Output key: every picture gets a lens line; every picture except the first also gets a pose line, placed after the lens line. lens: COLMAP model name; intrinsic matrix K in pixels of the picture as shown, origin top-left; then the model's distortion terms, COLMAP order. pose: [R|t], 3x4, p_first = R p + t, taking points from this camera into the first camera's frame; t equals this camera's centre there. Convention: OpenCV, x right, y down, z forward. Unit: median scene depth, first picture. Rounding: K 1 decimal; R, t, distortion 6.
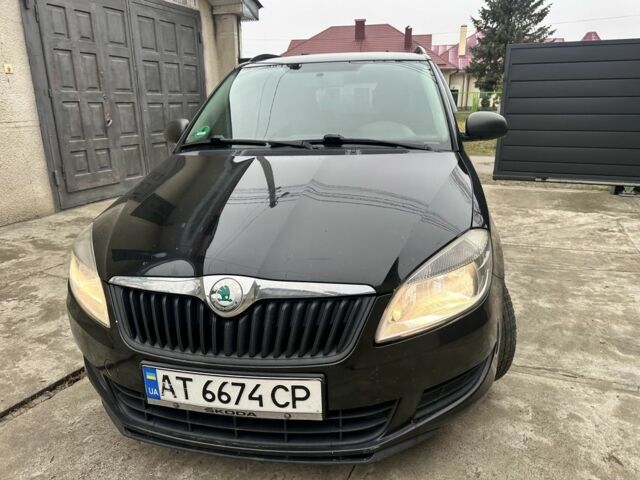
lens RADIAL K [[452.5, 0, 323.7], [0, 452.5, 240.0], [0, 0, 1]] dist [0.022775, -0.034133]
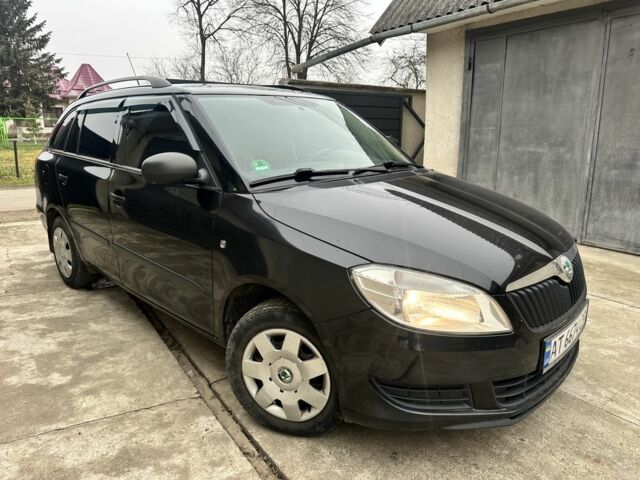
lens RADIAL K [[455.8, 0, 321.1], [0, 455.8, 239.4], [0, 0, 1]] dist [-0.000498, -0.004553]
pose [[0.551308, -0.183618, 0.813845, -1.073900], [0.230786, 0.970980, 0.062733, -0.140907], [-0.801747, 0.153239, 0.577685, 0.453728]]
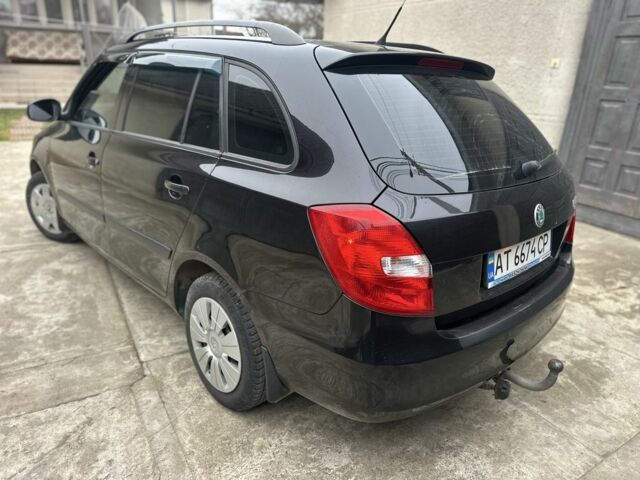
lens RADIAL K [[457.4, 0, 320.0], [0, 457.4, 240.0], [0, 0, 1]] dist [0.005317, -0.006180]
pose [[-0.597974, 0.264291, -0.756689, 1.061220], [-0.264868, 0.825877, 0.497768, -0.869310], [0.756487, 0.498074, -0.423850, 2.541528]]
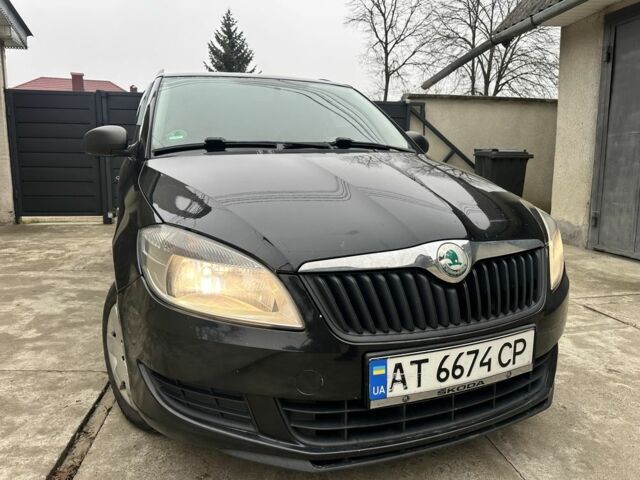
lens RADIAL K [[450.5, 0, 317.2], [0, 450.5, 238.9], [0, 0, 1]] dist [0.043021, -0.062570]
pose [[0.844665, -0.071350, 0.530519, -0.566821], [0.139199, 0.986259, -0.088982, 0.072911], [-0.516880, 0.149007, 0.842990, 0.196134]]
